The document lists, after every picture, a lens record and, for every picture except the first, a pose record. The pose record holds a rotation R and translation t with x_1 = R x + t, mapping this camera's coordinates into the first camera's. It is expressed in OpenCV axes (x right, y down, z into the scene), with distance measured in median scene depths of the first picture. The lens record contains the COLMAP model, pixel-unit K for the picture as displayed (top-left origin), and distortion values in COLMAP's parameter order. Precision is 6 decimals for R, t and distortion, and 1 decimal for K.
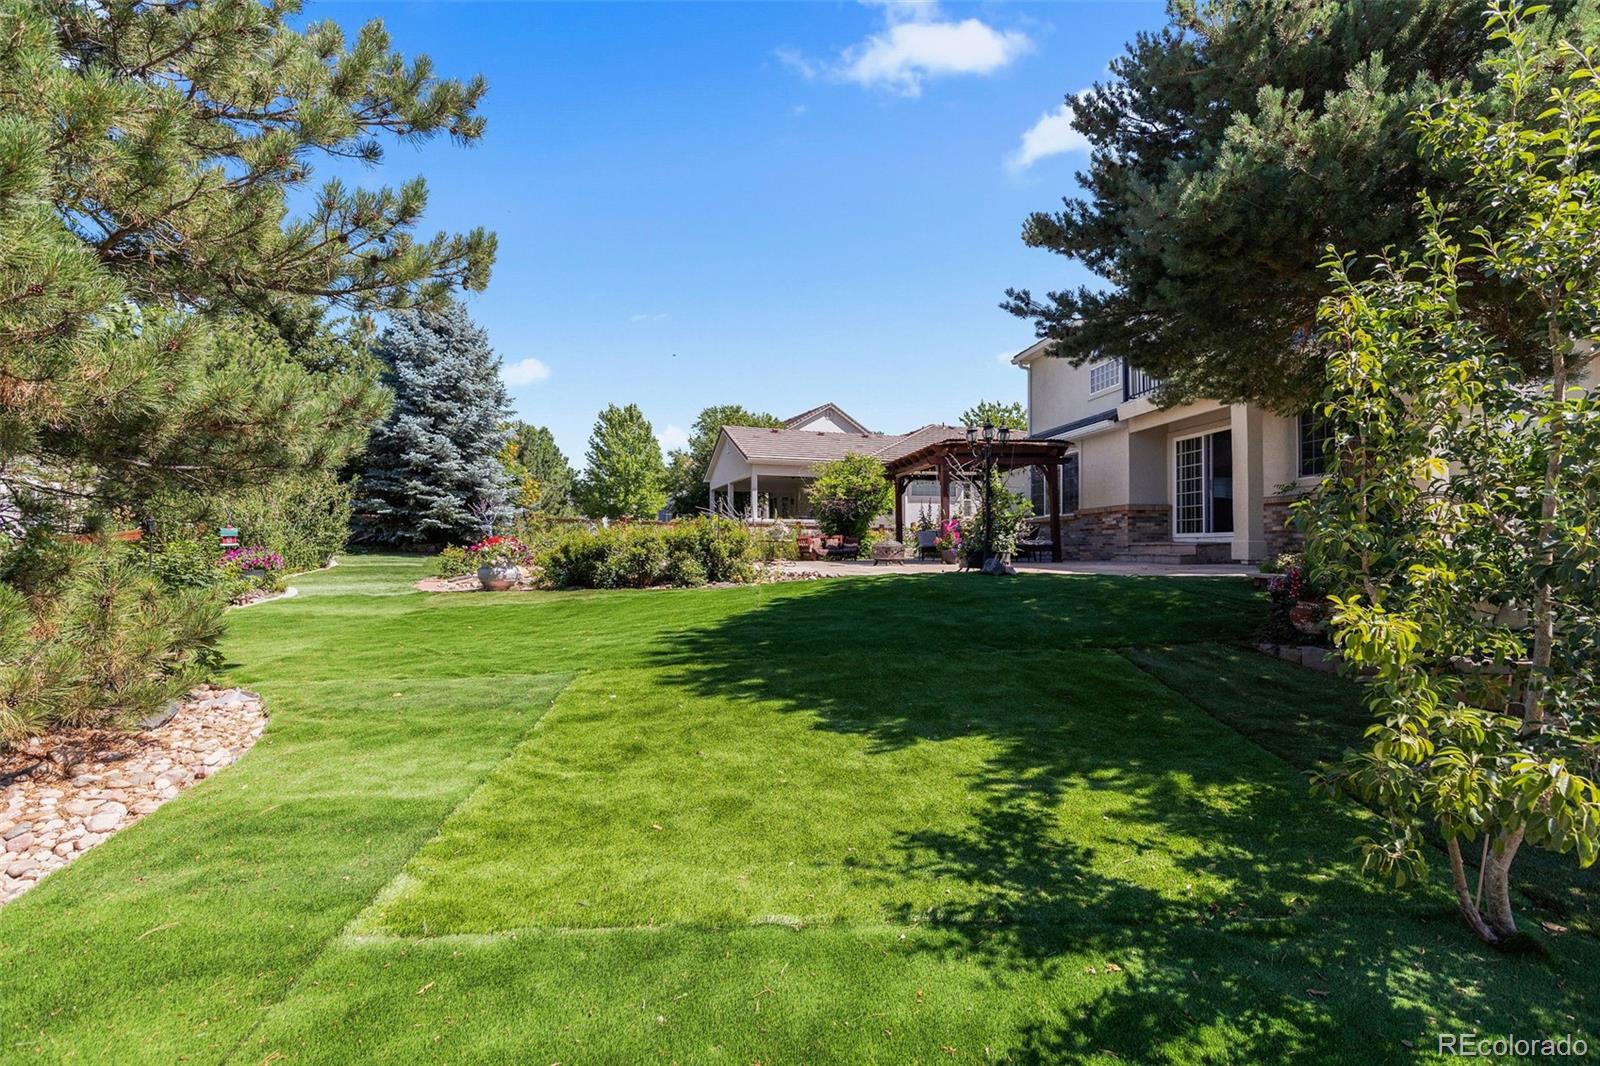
lens RADIAL K [[743.2, 0, 800.0], [0, 743.2, 533.0], [0, 0, 1]] dist [0.000246, 0.000029]
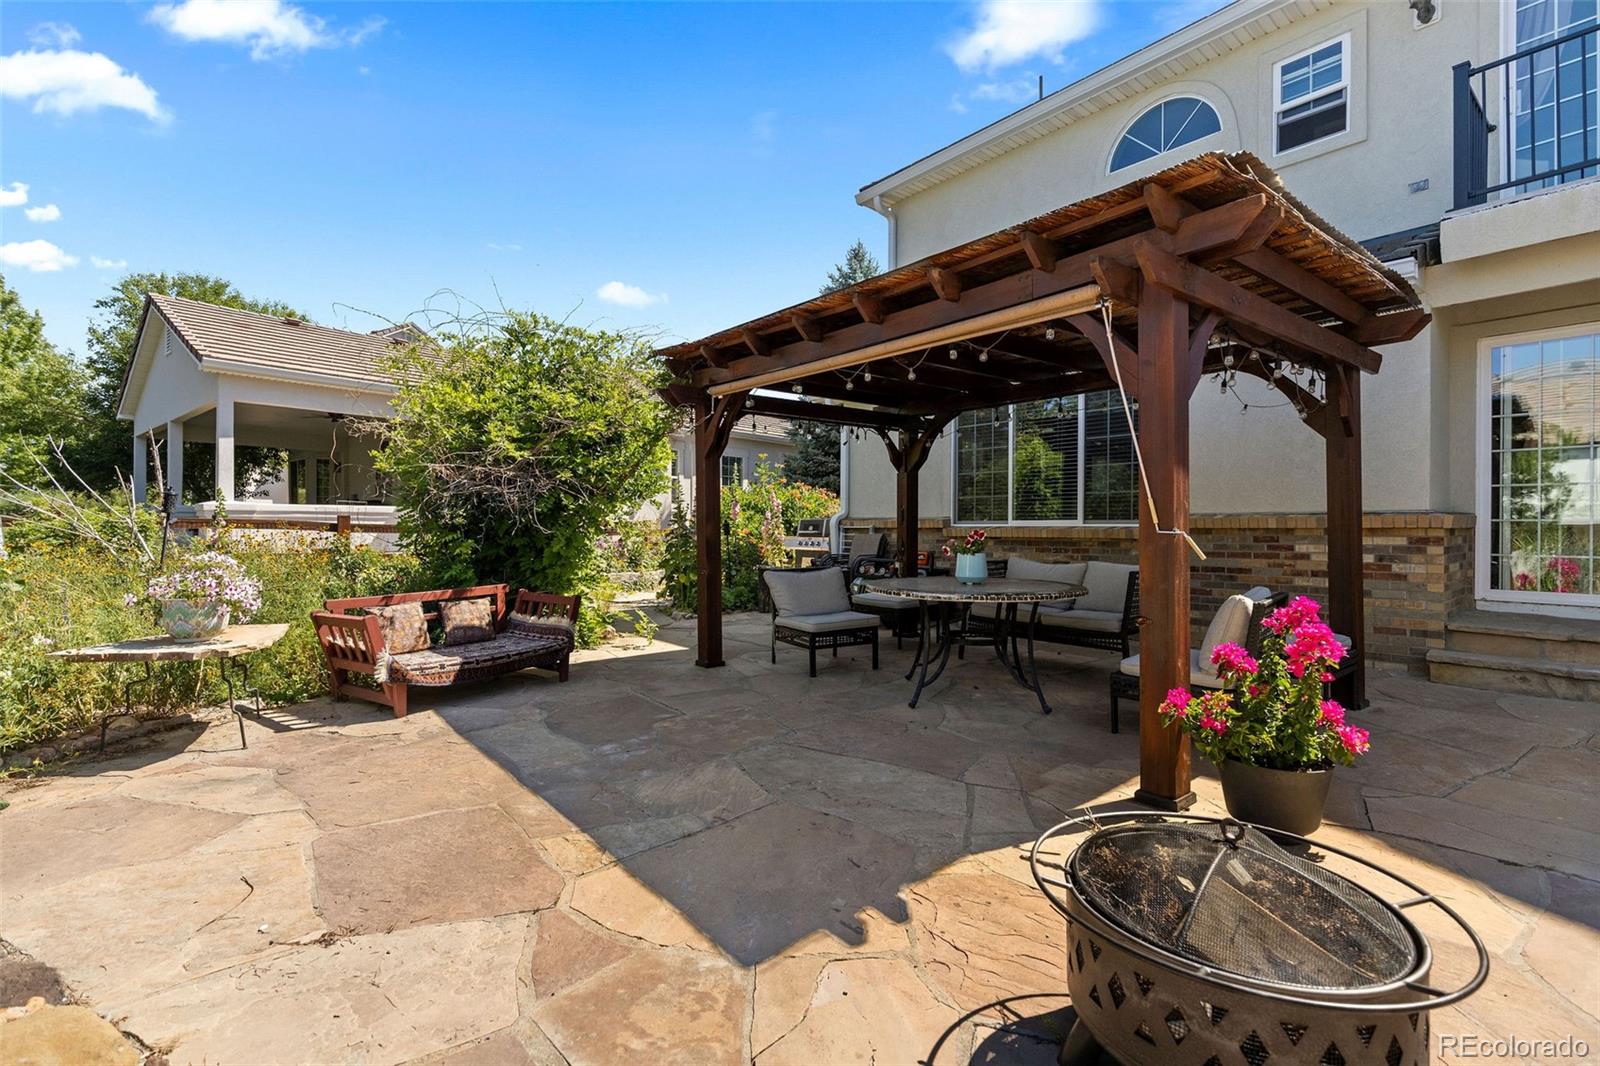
lens RADIAL K [[743.2, 0, 800.0], [0, 743.2, 533.0], [0, 0, 1]] dist [0.000246, 0.000029]
pose [[0.857157, -0.002822, 0.515047, 0.005641], [-0.014385, 0.999464, 0.029416, -0.027722], [-0.514854, -0.032623, 0.856657, 0.686331]]
